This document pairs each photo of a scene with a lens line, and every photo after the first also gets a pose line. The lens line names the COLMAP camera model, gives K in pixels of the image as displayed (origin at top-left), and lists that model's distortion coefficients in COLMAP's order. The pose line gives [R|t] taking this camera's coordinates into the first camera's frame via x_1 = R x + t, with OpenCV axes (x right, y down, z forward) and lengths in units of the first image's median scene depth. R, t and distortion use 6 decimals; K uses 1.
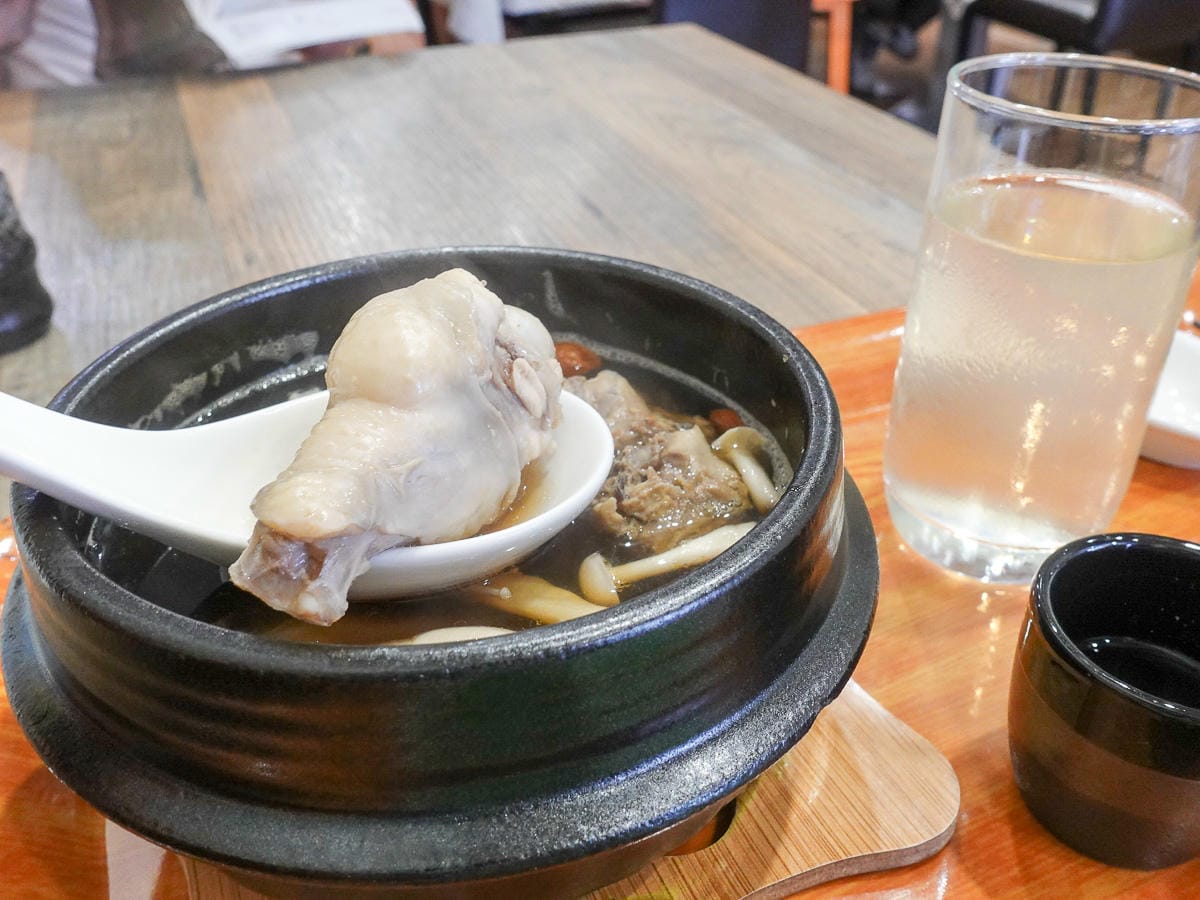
lens RADIAL K [[1082.5, 0, 600.0], [0, 1082.5, 450.0], [0, 0, 1]] dist [-0.022352, -0.000445]
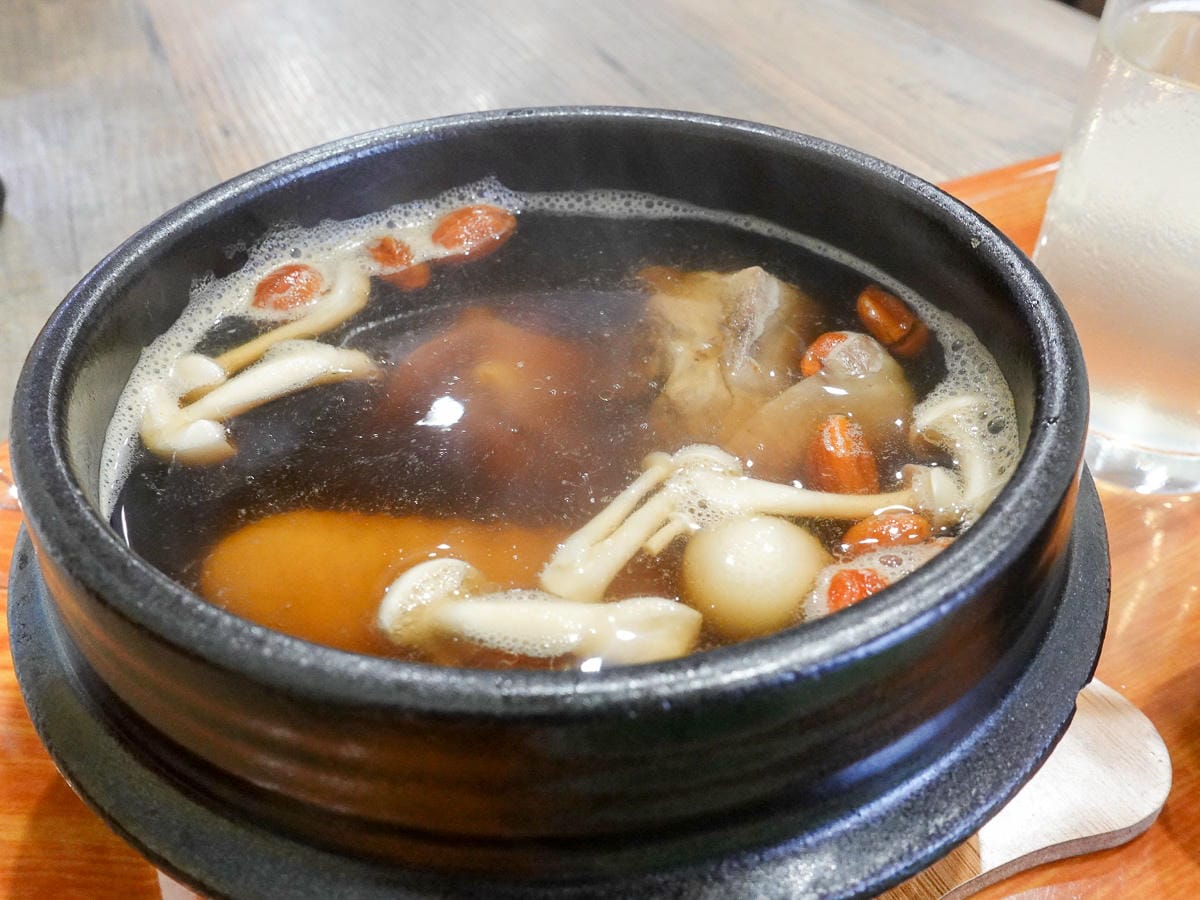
lens RADIAL K [[1099.1, 0, 600.0], [0, 1099.1, 450.0], [0, 0, 1]] dist [-0.003952, -0.013988]
pose [[0.999084, -0.031065, 0.029420, -0.126502], [0.027445, 0.992828, 0.116355, -0.032969], [-0.032824, -0.115441, 0.992772, 0.180182]]
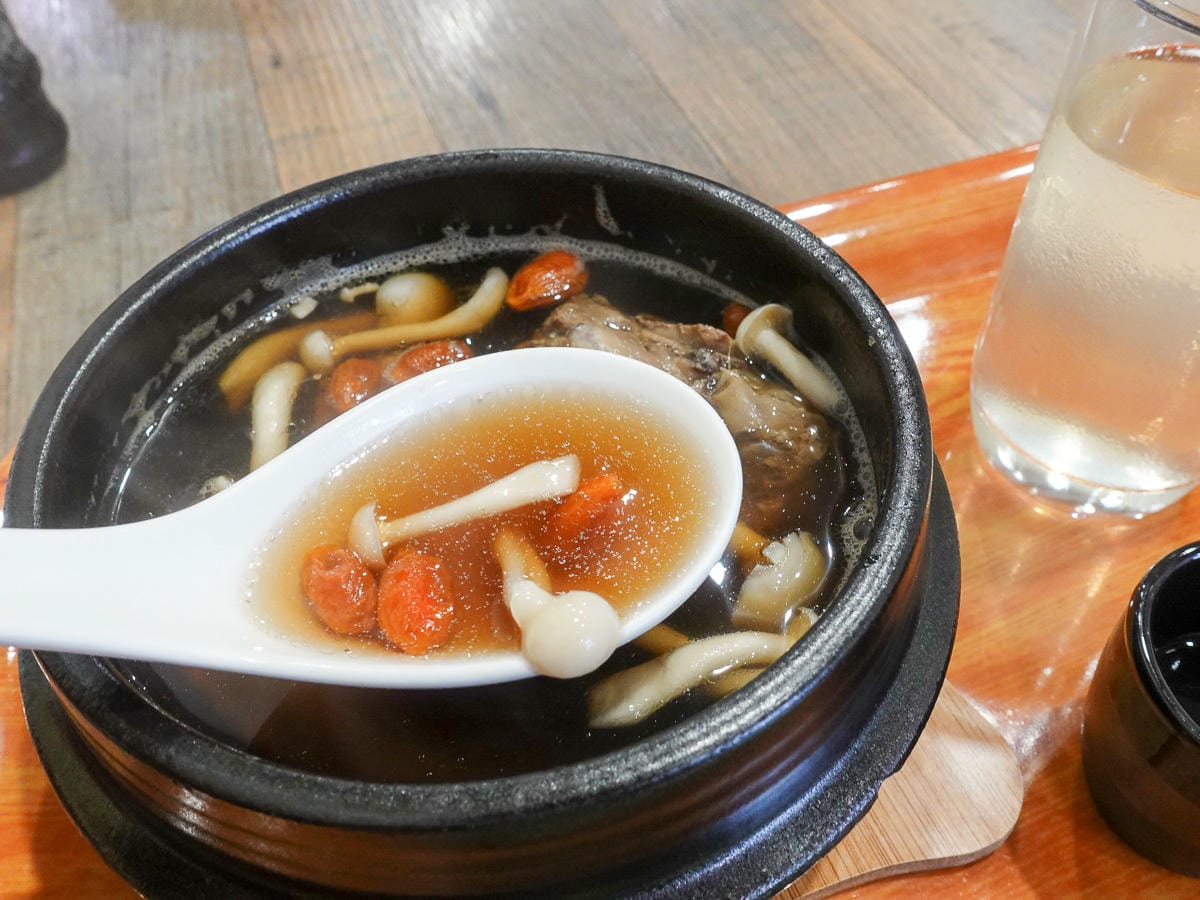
lens RADIAL K [[1082.5, 0, 600.0], [0, 1082.5, 450.0], [0, 0, 1]] dist [-0.022352, -0.000445]
pose [[0.998308, 0.021857, -0.053878, 0.004570], [-0.007157, 0.965798, 0.259196, -0.210820], [0.057700, -0.258372, 0.964321, 0.131810]]
